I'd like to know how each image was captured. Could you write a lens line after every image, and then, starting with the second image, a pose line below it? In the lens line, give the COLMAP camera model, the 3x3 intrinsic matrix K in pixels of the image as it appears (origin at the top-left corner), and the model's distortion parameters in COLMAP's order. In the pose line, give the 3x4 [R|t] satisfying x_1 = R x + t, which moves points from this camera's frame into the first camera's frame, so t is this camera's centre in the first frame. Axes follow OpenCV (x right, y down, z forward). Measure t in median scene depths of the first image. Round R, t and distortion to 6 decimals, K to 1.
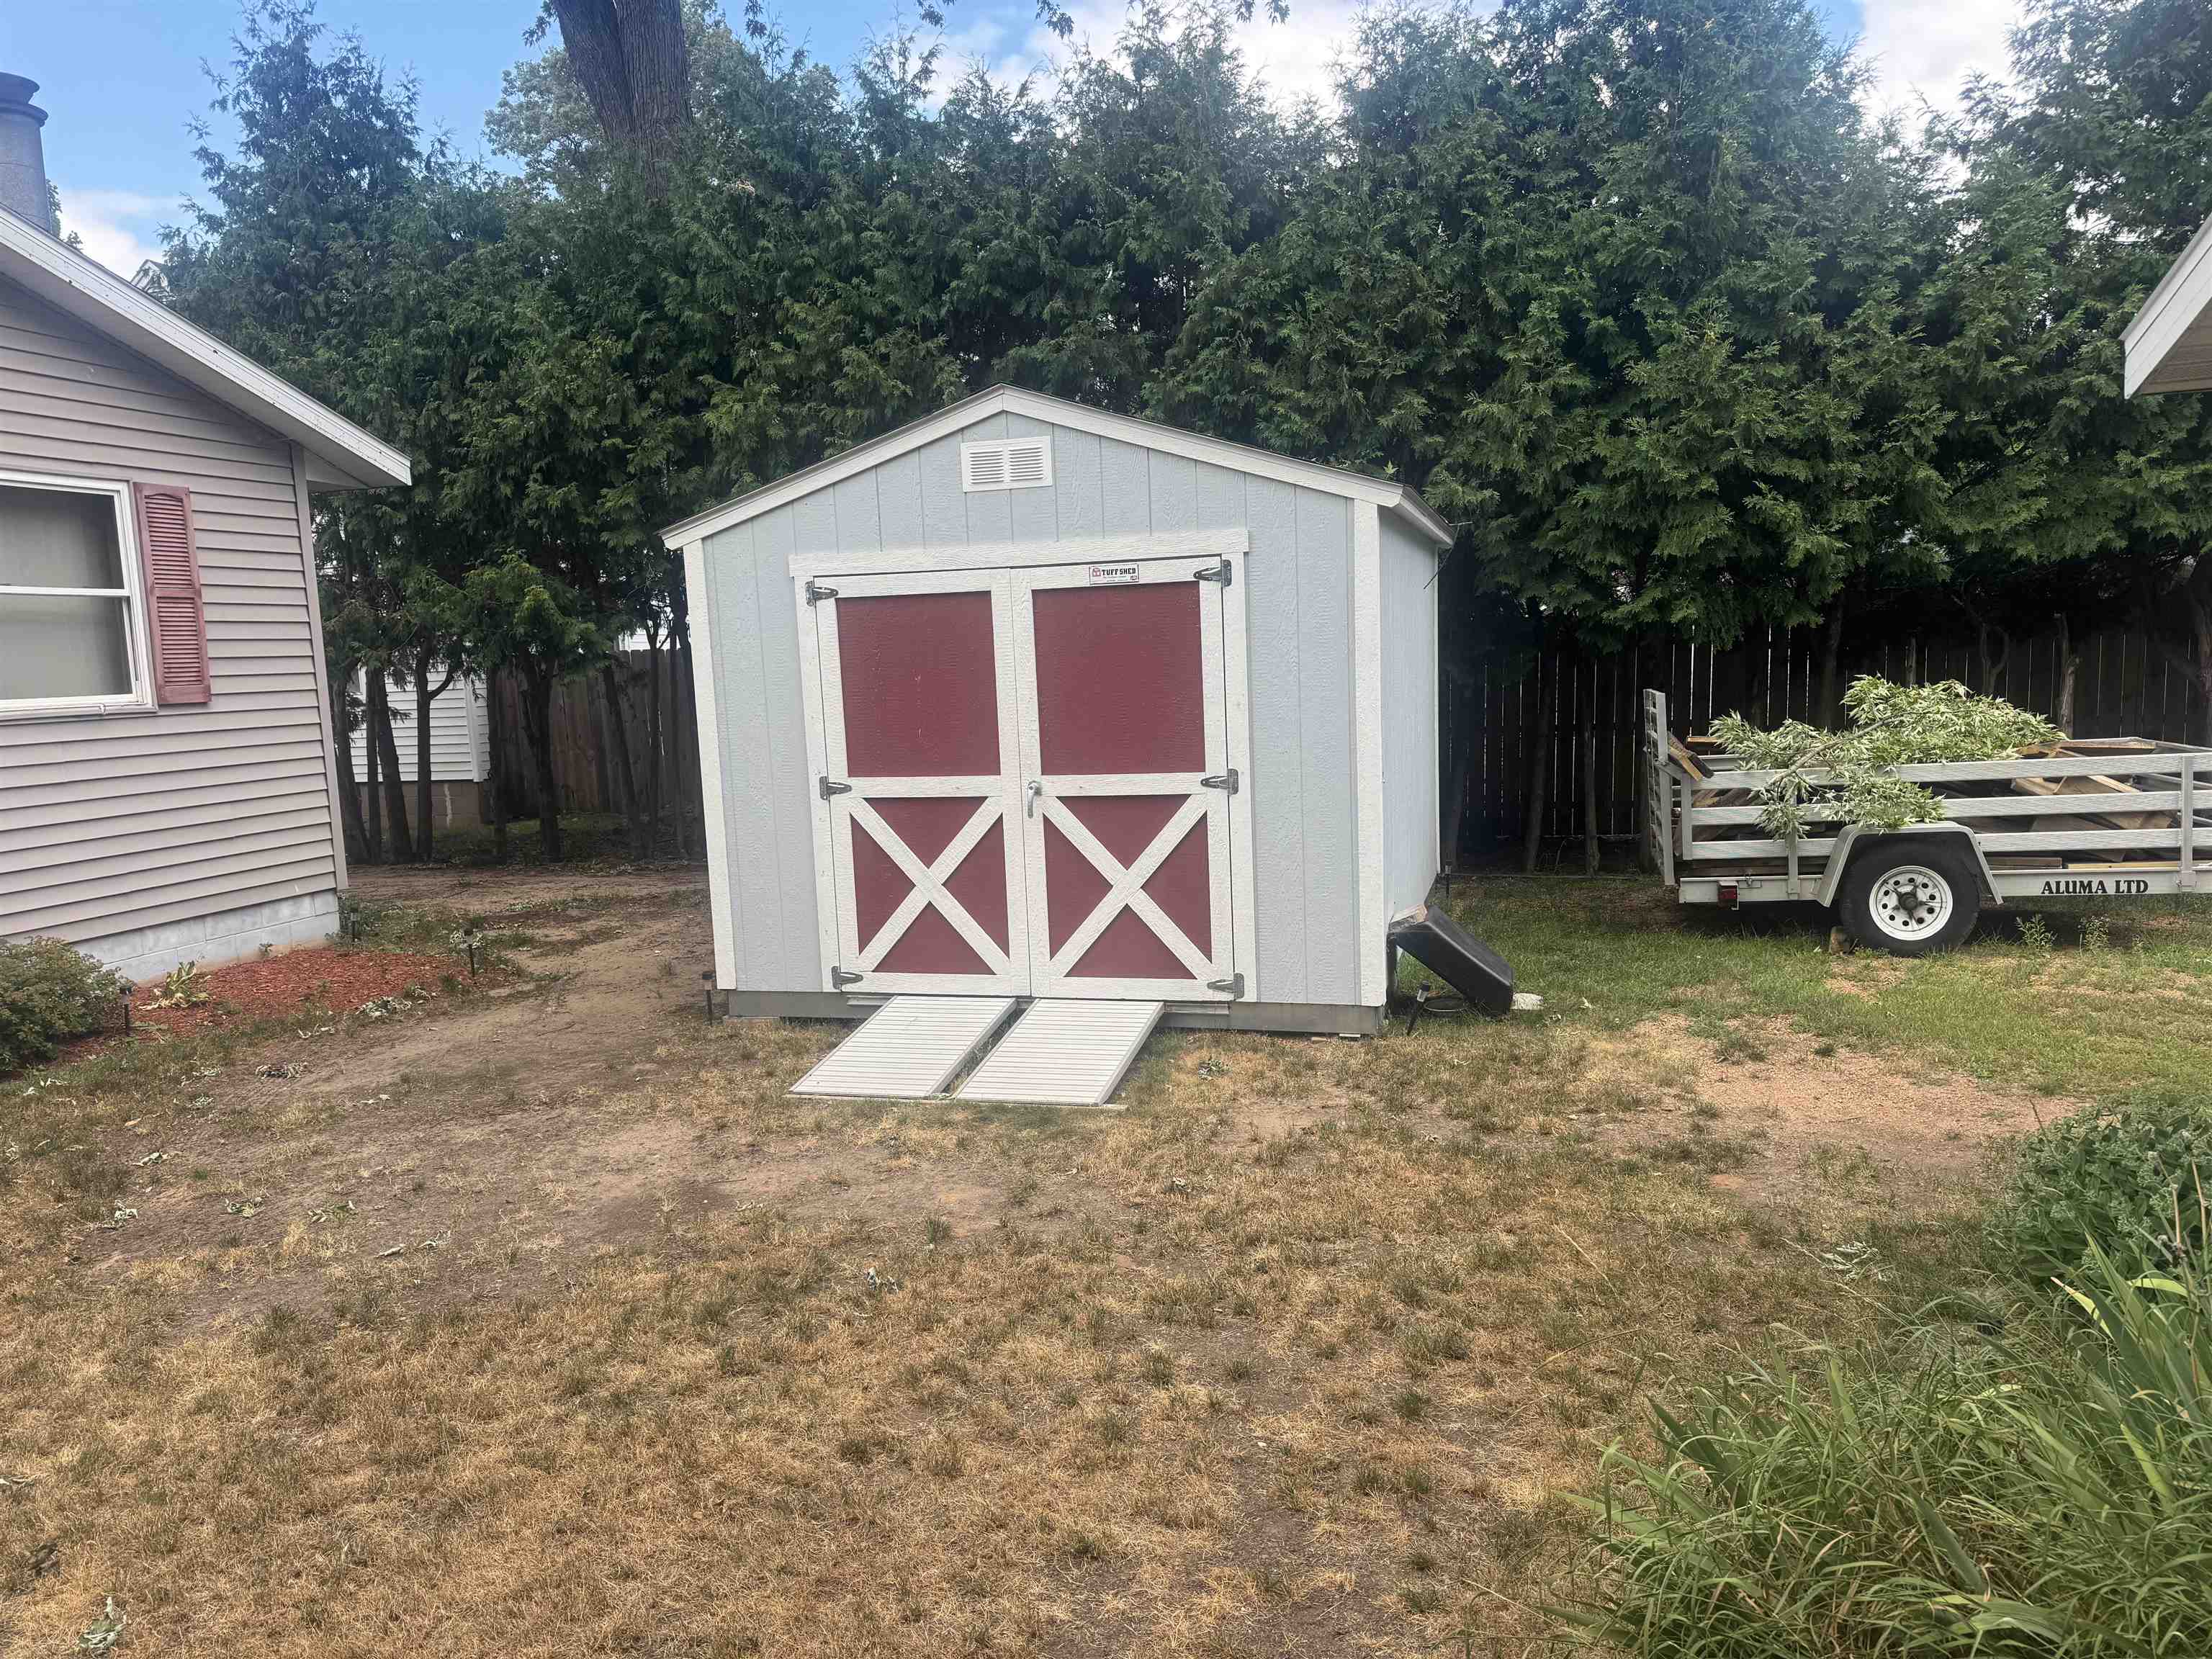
lens RADIAL K [[1544.0, 0, 1106.0], [0, 1544.0, 829.5], [0, 0, 1]] dist [0.013990, -0.028118]
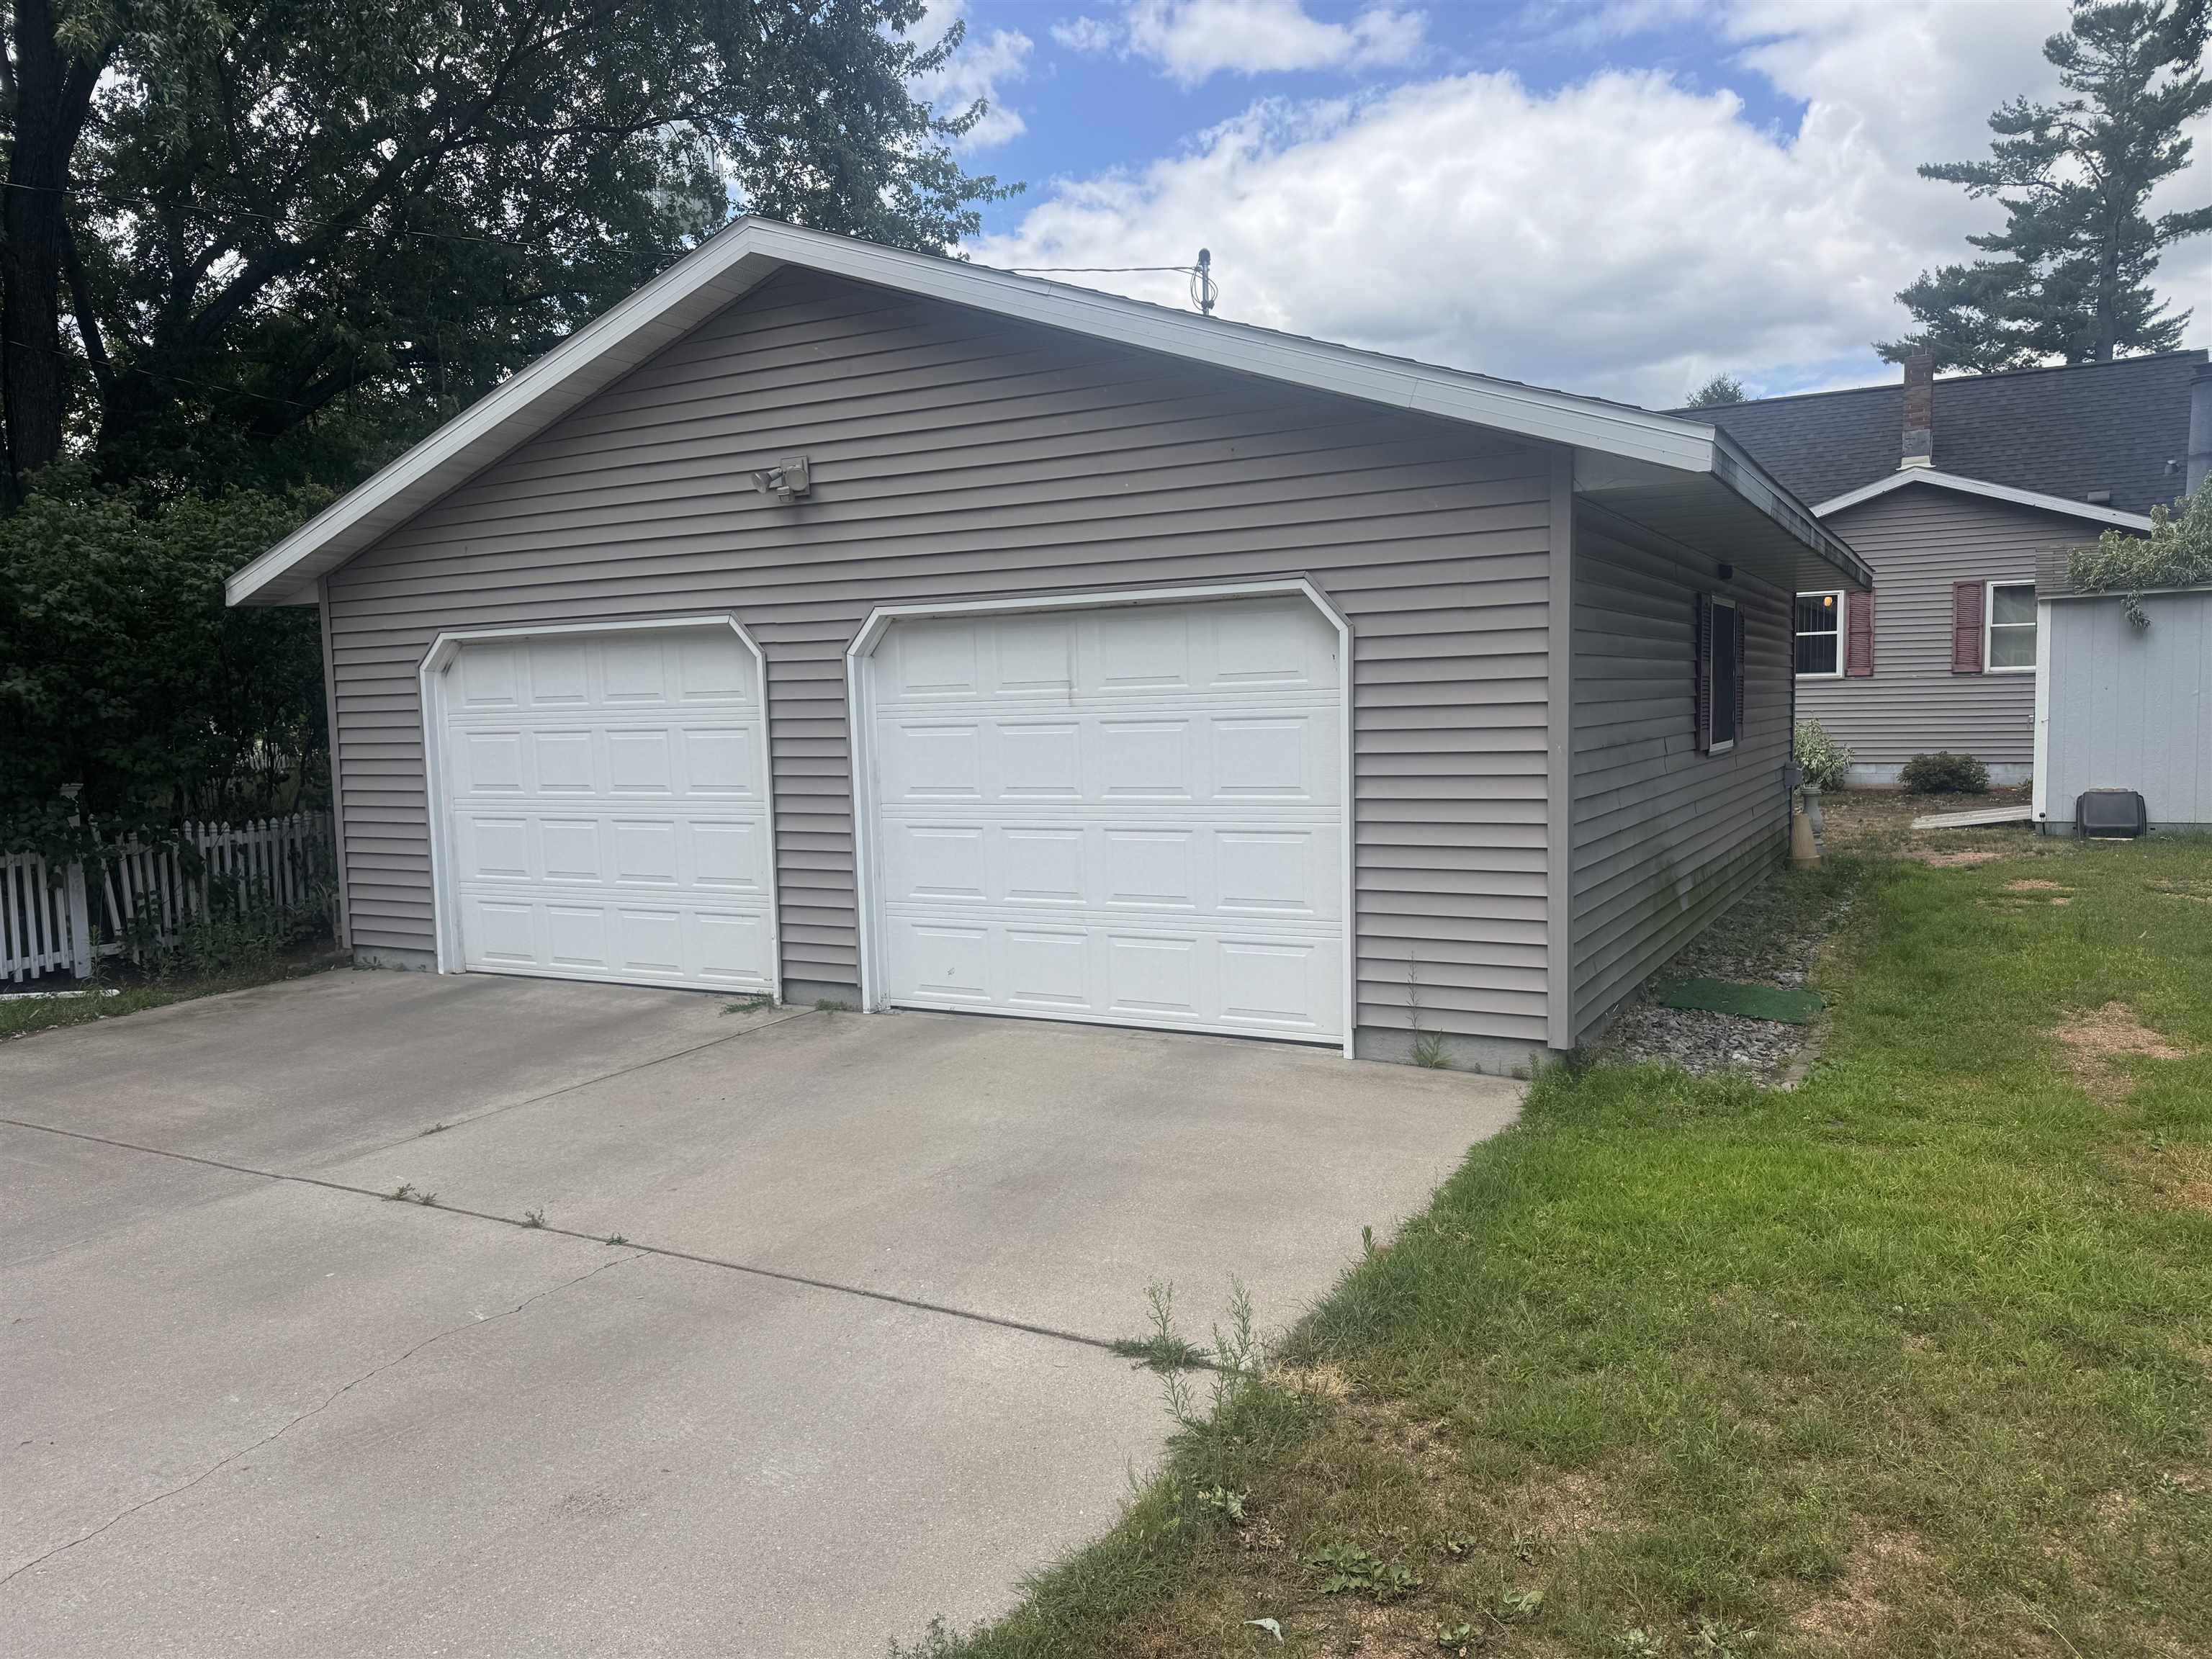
lens RADIAL K [[1544.0, 0, 1106.0], [0, 1544.0, 829.5], [0, 0, 1]] dist [0.013990, -0.028118]
pose [[-0.280983, 0.135133, -0.950151, 2.687861], [-0.069734, 0.984545, 0.160647, -0.155305], [0.957176, 0.111397, -0.267218, 0.363782]]
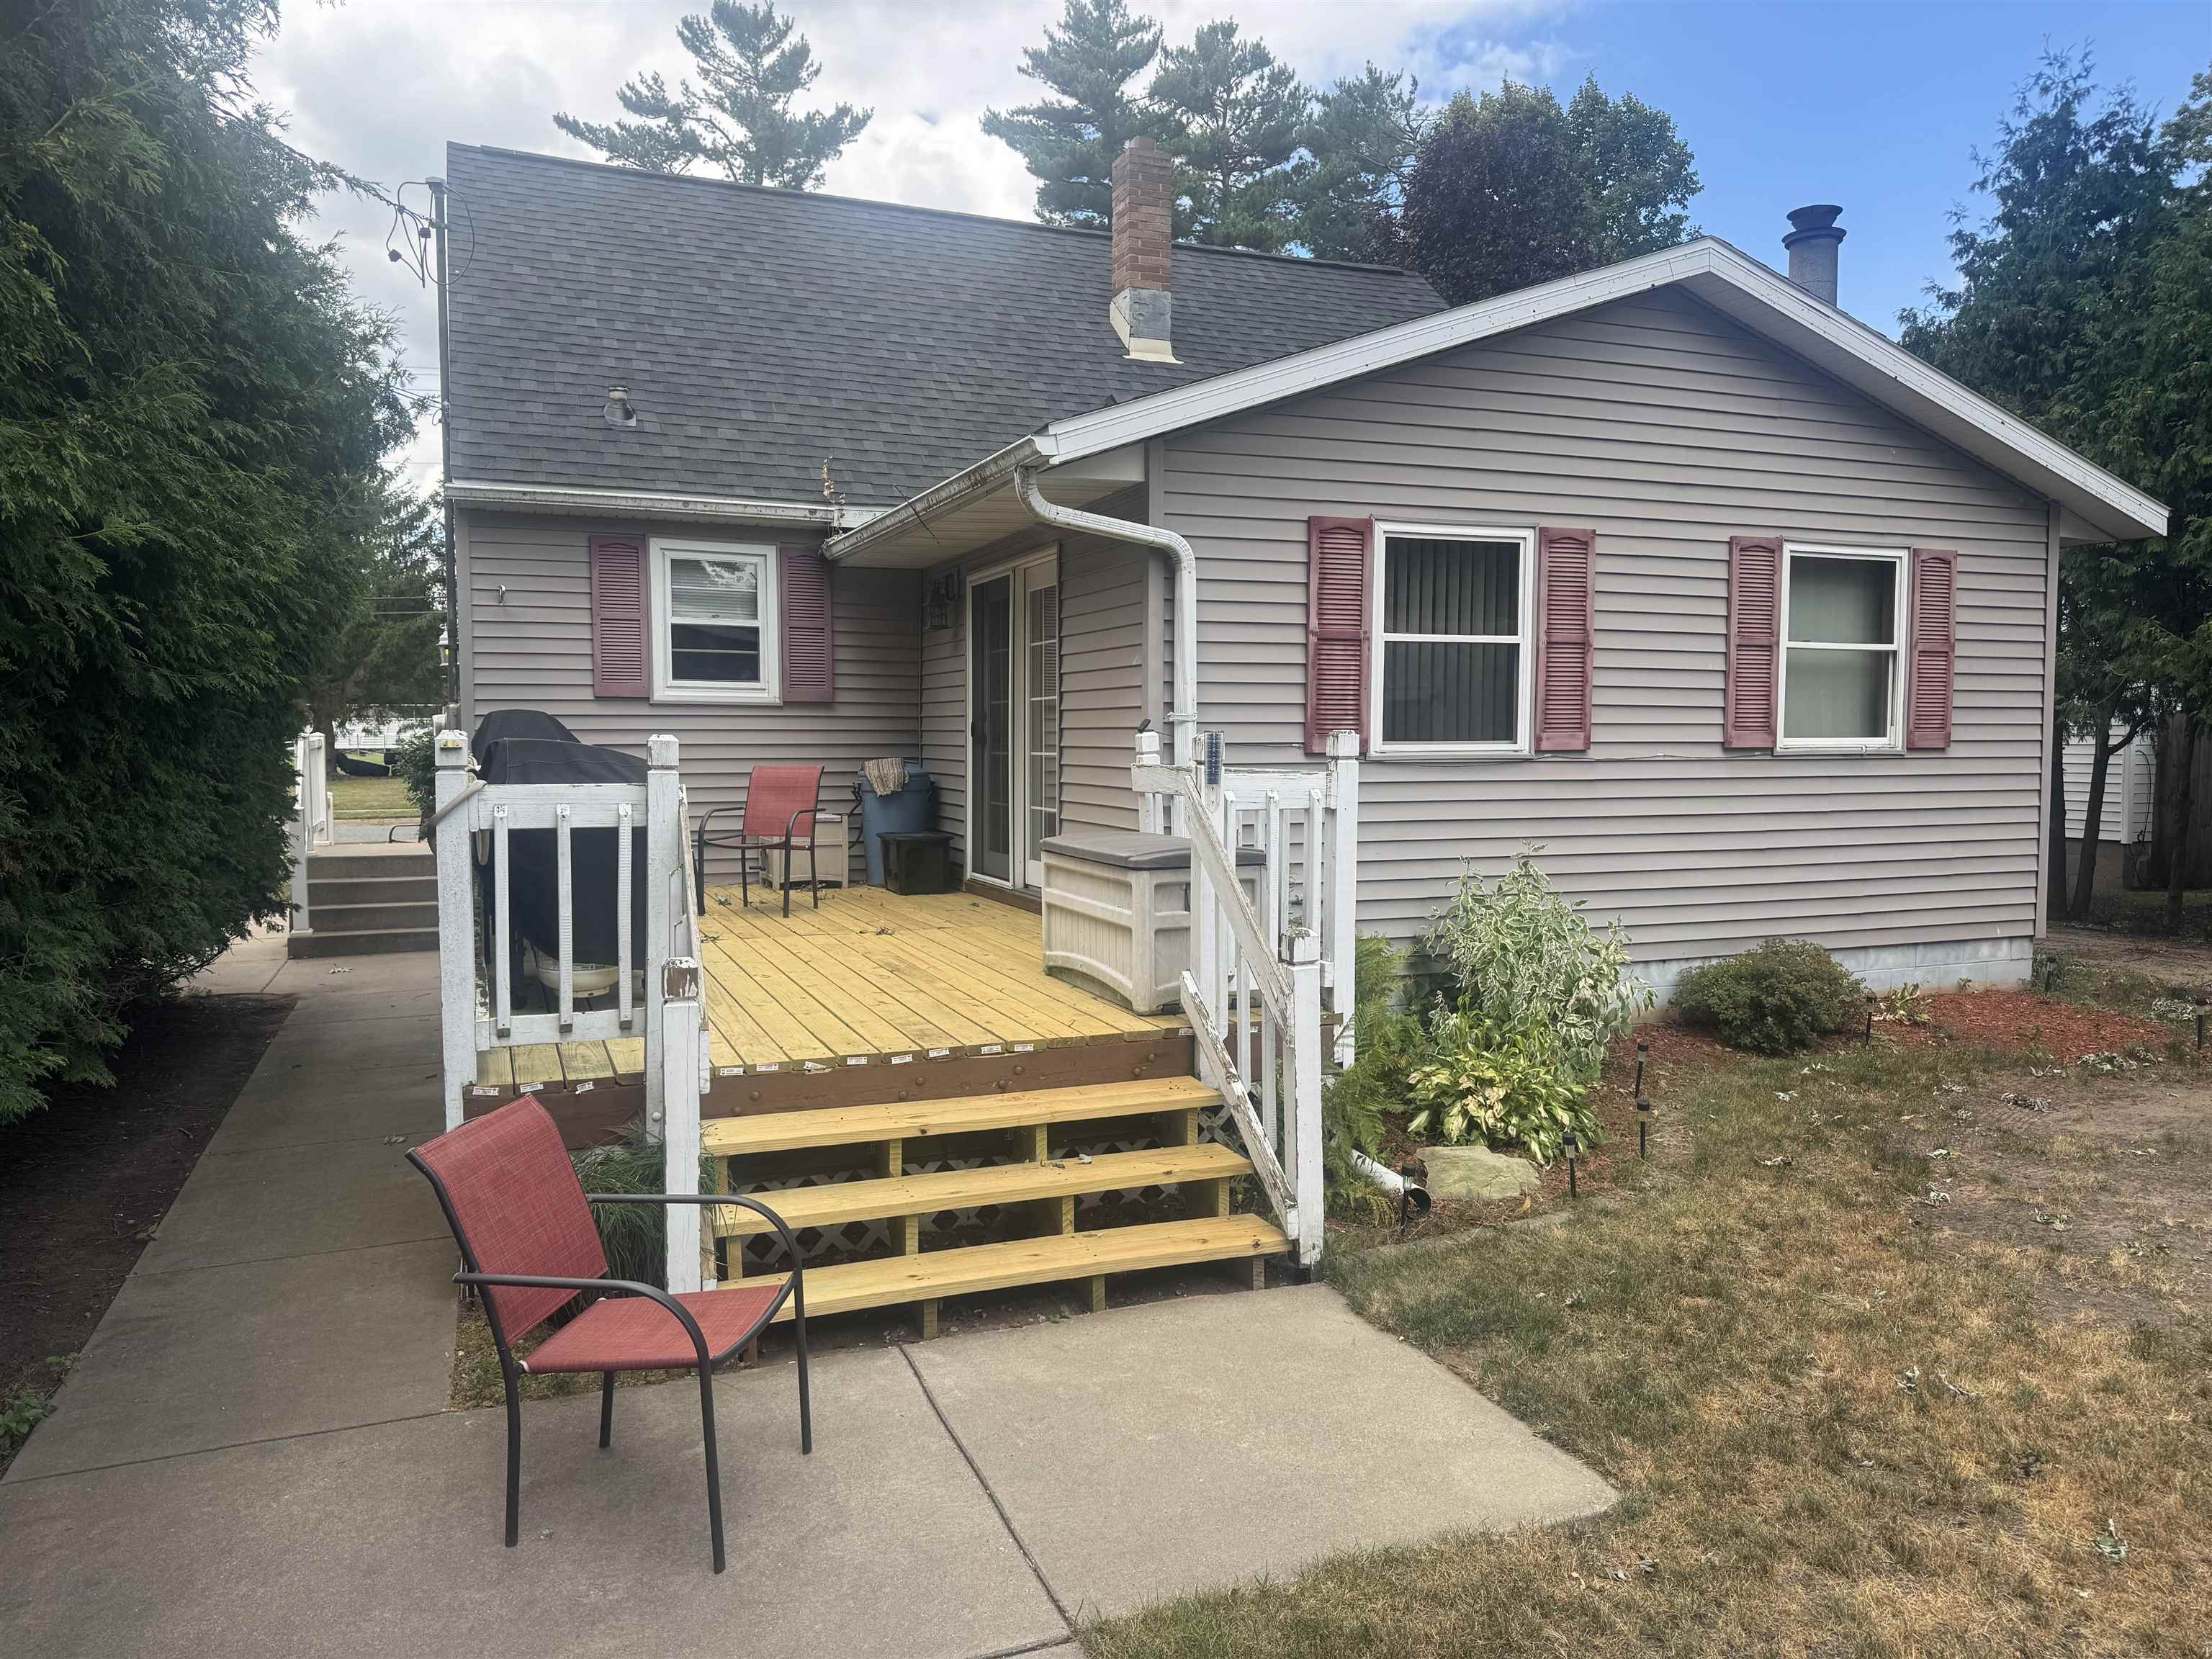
lens RADIAL K [[1544.0, 0, 1106.0], [0, 1544.0, 829.5], [0, 0, 1]] dist [0.013990, -0.028118]
pose [[0.607386, 0.091017, -0.789176, -0.075492], [-0.114731, 0.993050, 0.026227, 0.012229], [0.786078, 0.074613, 0.613607, -0.111231]]
